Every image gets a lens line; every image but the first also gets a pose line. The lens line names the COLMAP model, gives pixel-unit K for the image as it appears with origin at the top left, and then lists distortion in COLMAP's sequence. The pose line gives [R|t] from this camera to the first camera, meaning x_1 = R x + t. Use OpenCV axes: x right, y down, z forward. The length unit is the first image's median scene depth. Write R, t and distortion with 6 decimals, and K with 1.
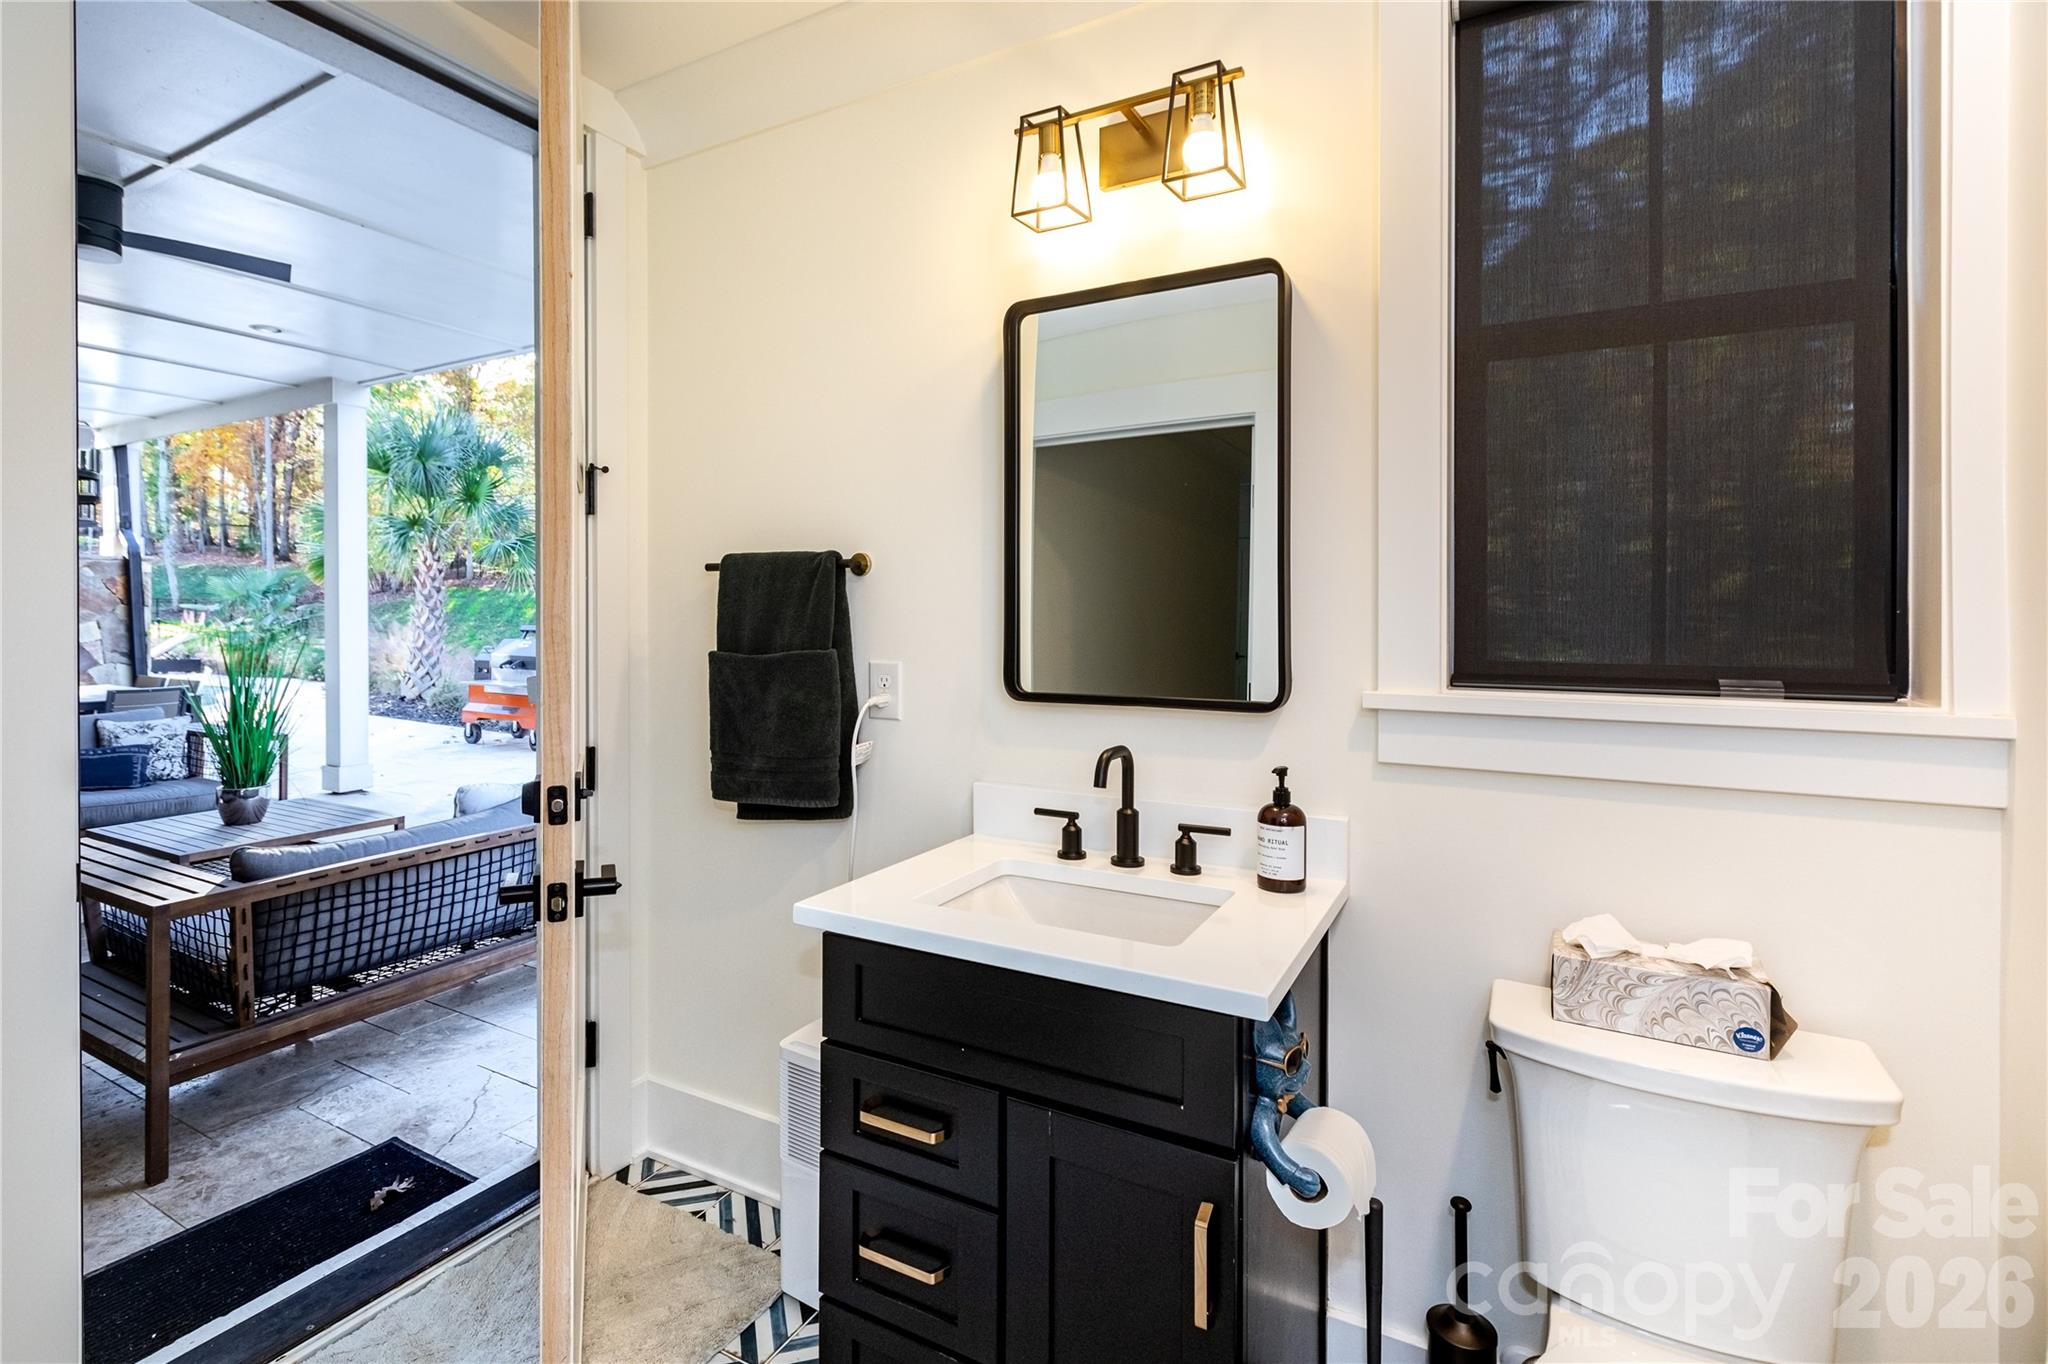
lens RADIAL K [[918.0, 0, 998.6], [0, 918.0, 625.3], [0, 0, 1]] dist [-0.015191, -0.000202]
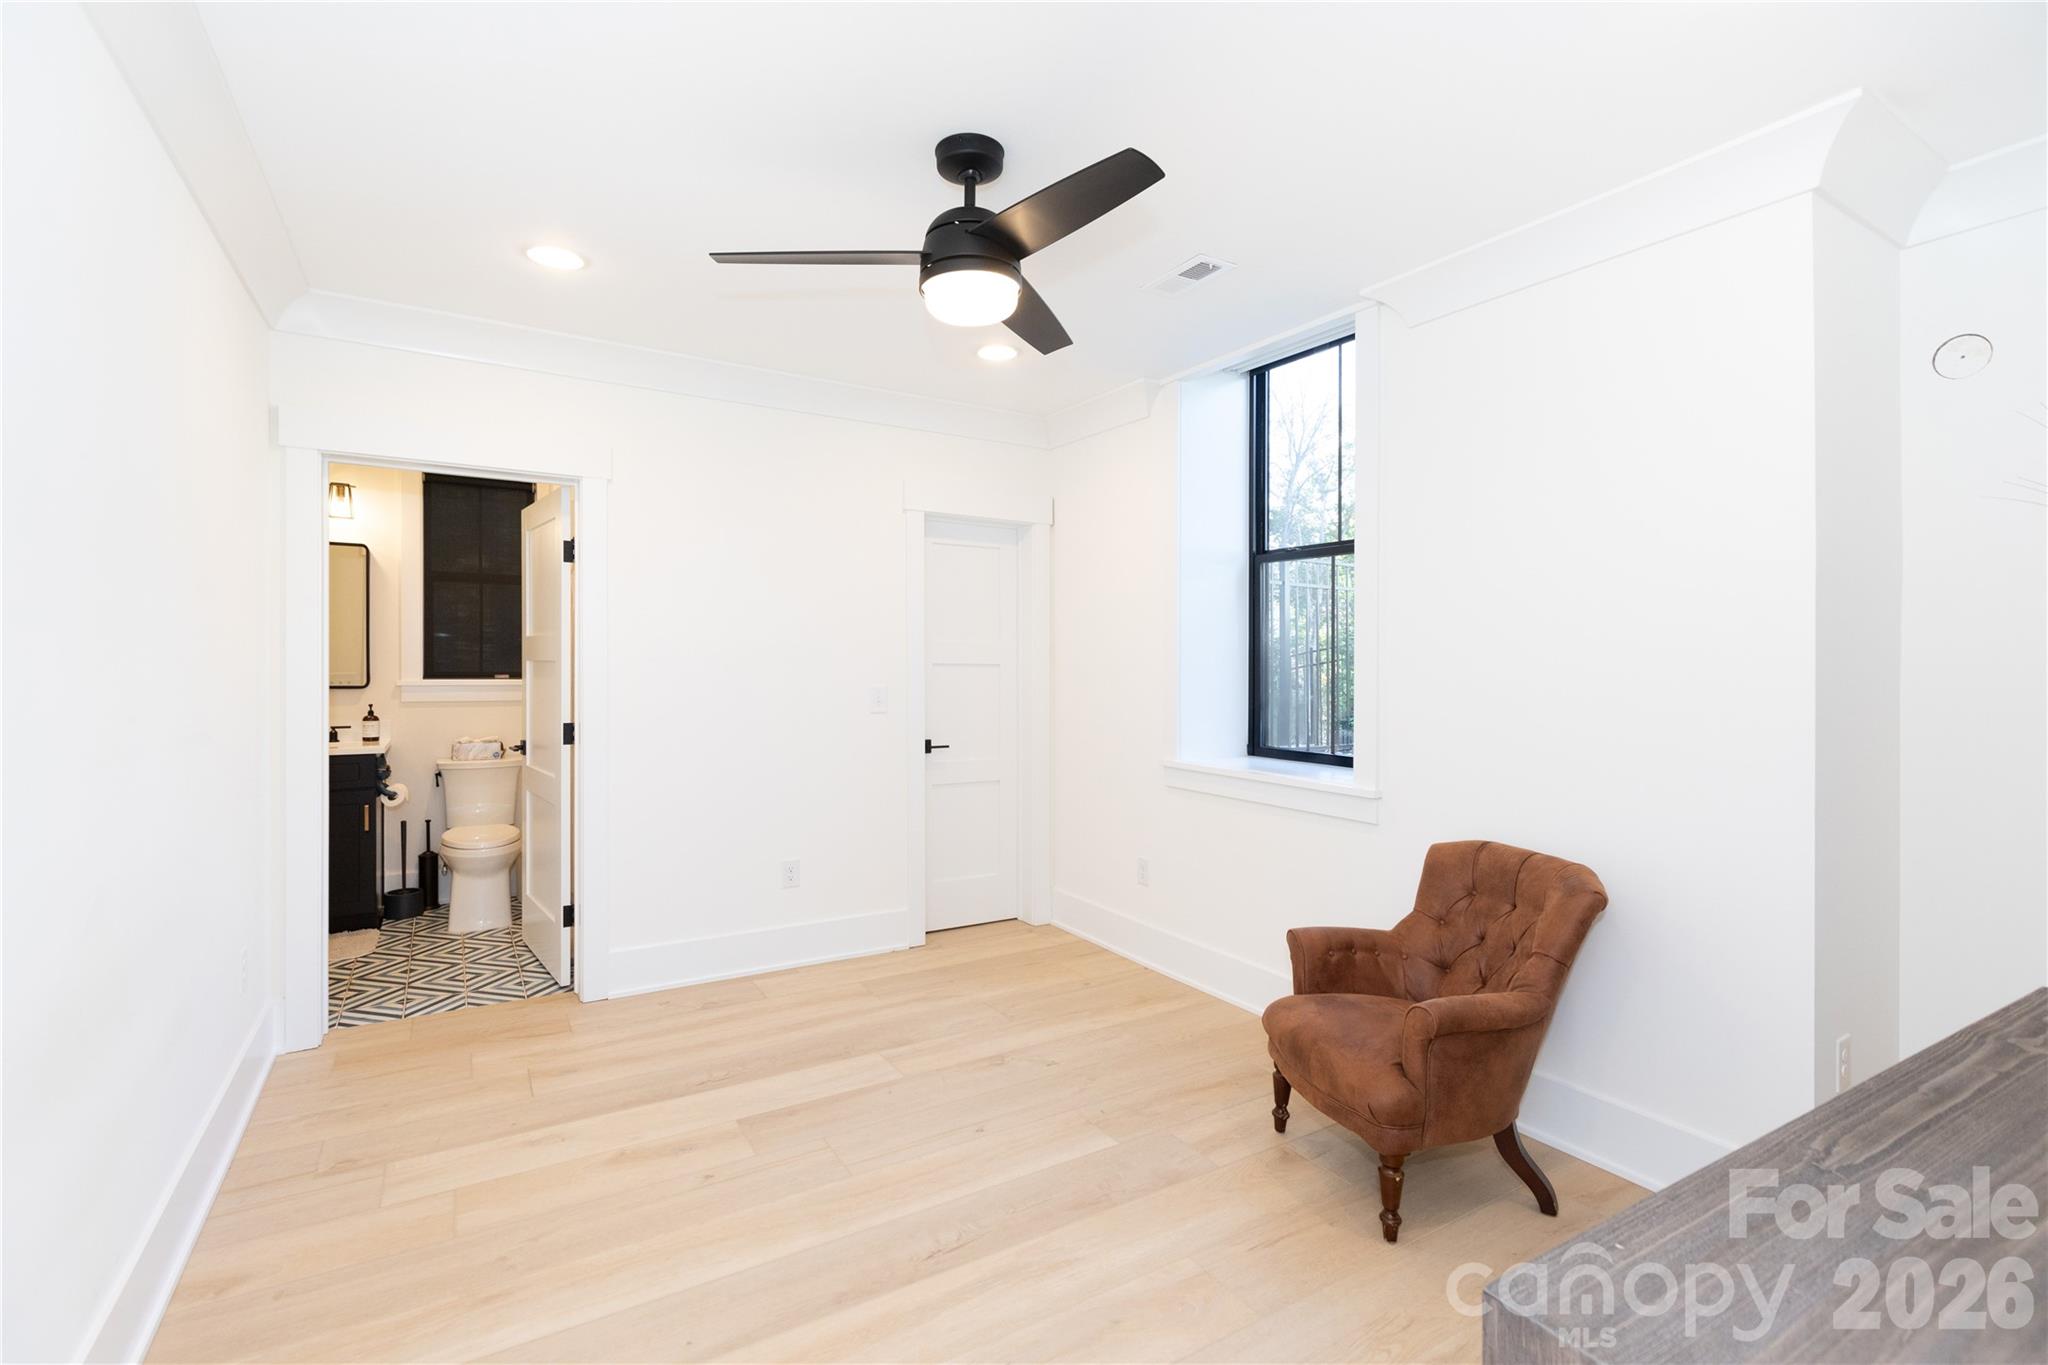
lens RADIAL K [[975.2, 0, 1023.3], [0, 975.2, 658.7], [0, 0, 1]] dist [-0.001172, -0.000124]
pose [[0.500999, -0.003430, 0.865441, -1.538494], [0.007791, 0.999970, -0.000546, 0.009574], [-0.865413, 0.007016, 0.501011, -2.779431]]
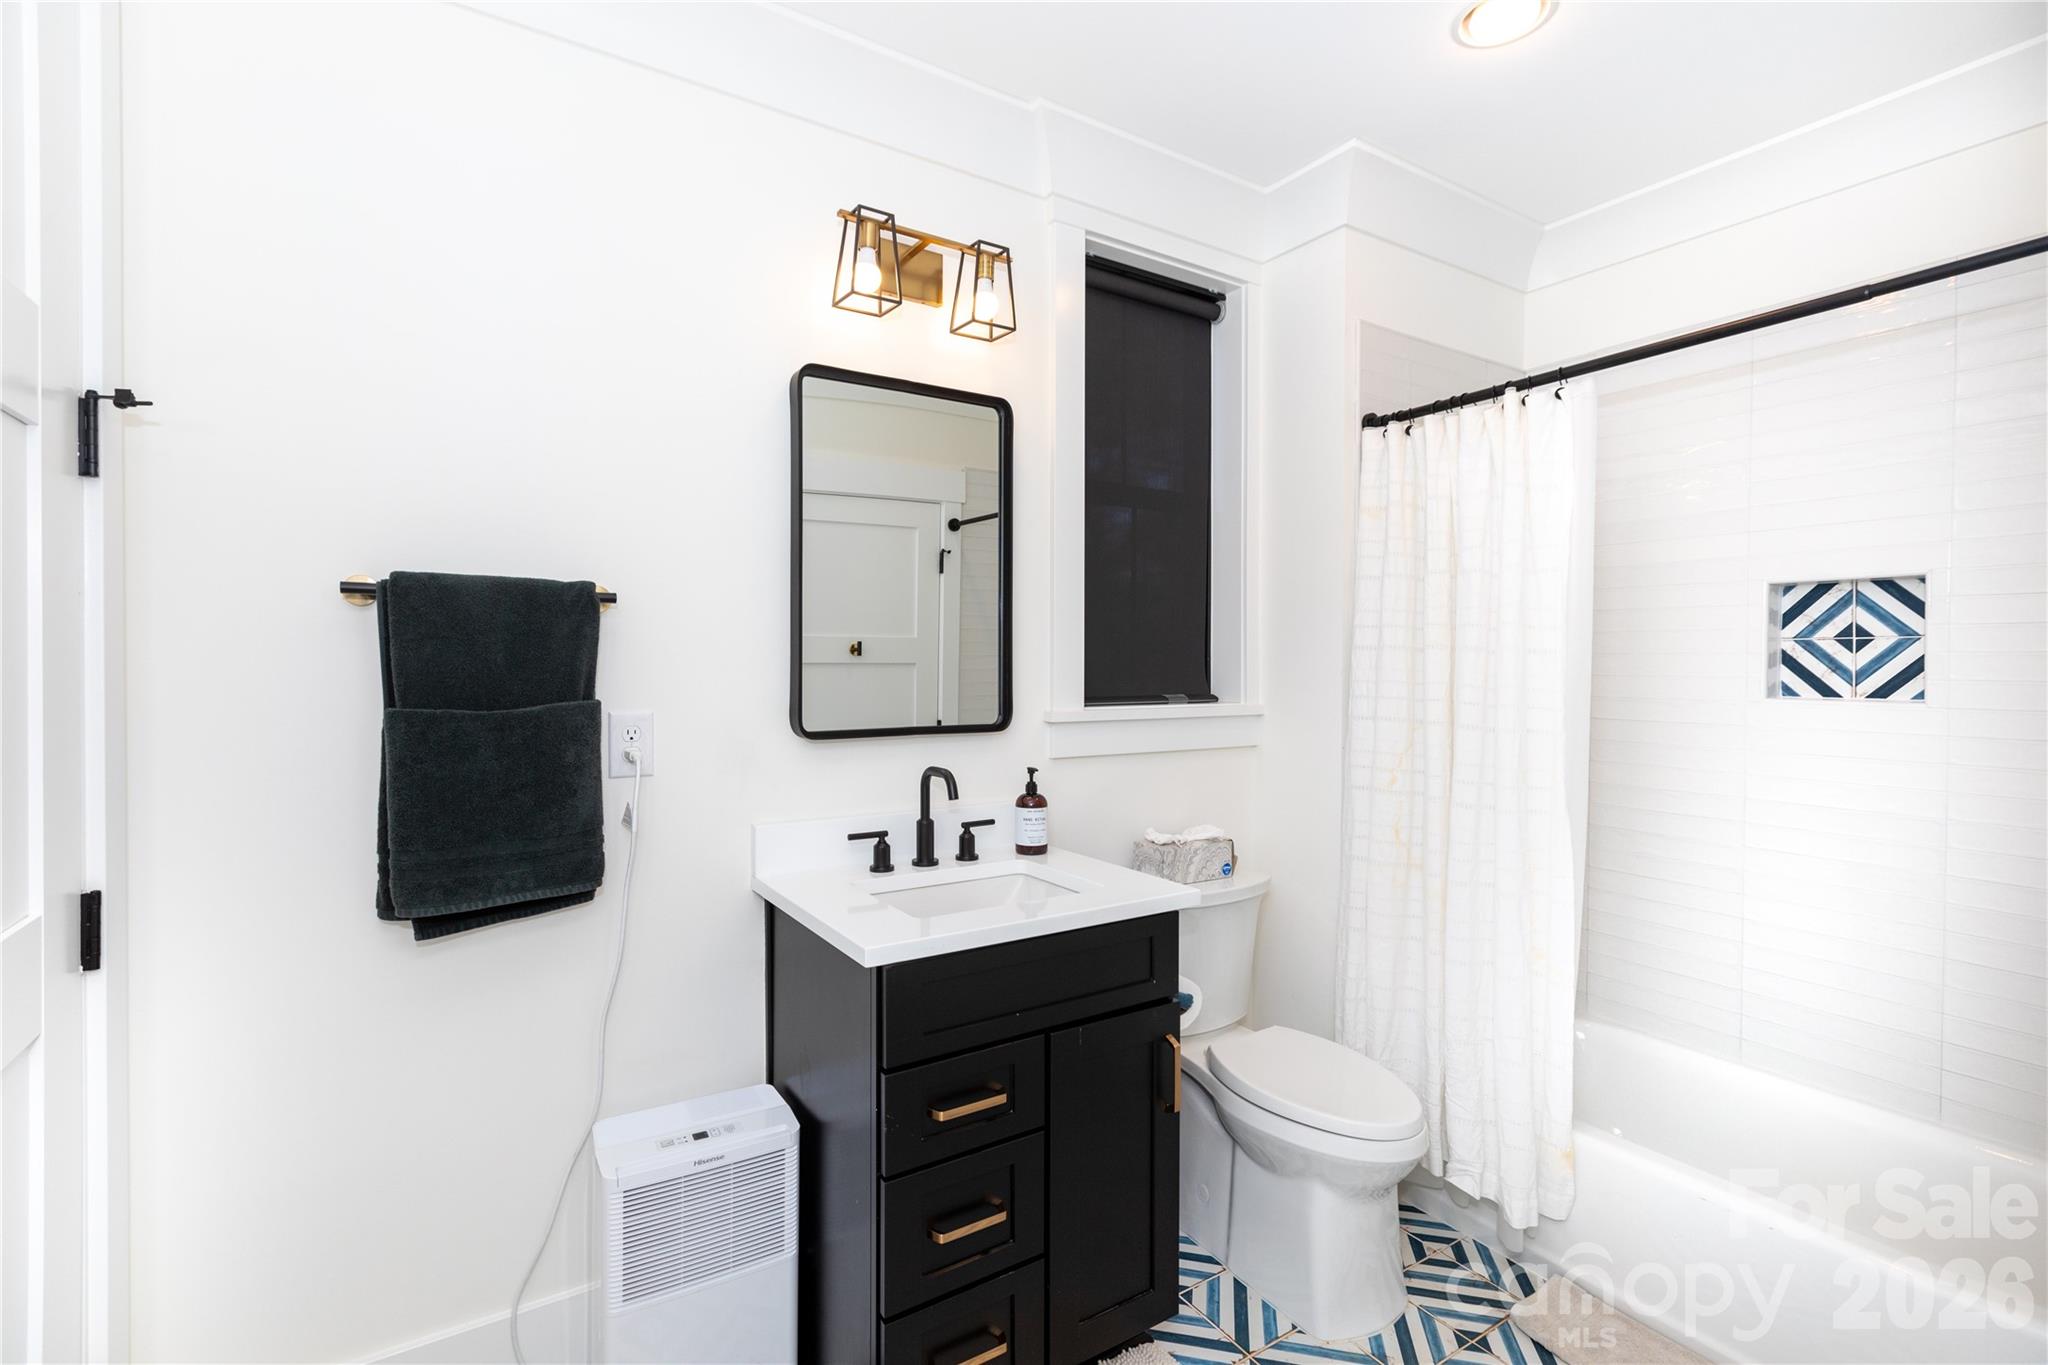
lens RADIAL K [[940.8, 0, 1003.8], [0, 940.8, 645.6], [0, 0, 1]] dist [-0.000690, -0.000341]
pose [[0.468274, 0.007887, 0.883548, -0.981264], [-0.004251, 0.999969, -0.006674, -0.024482], [-0.883573, -0.000631, 0.468292, 0.341991]]
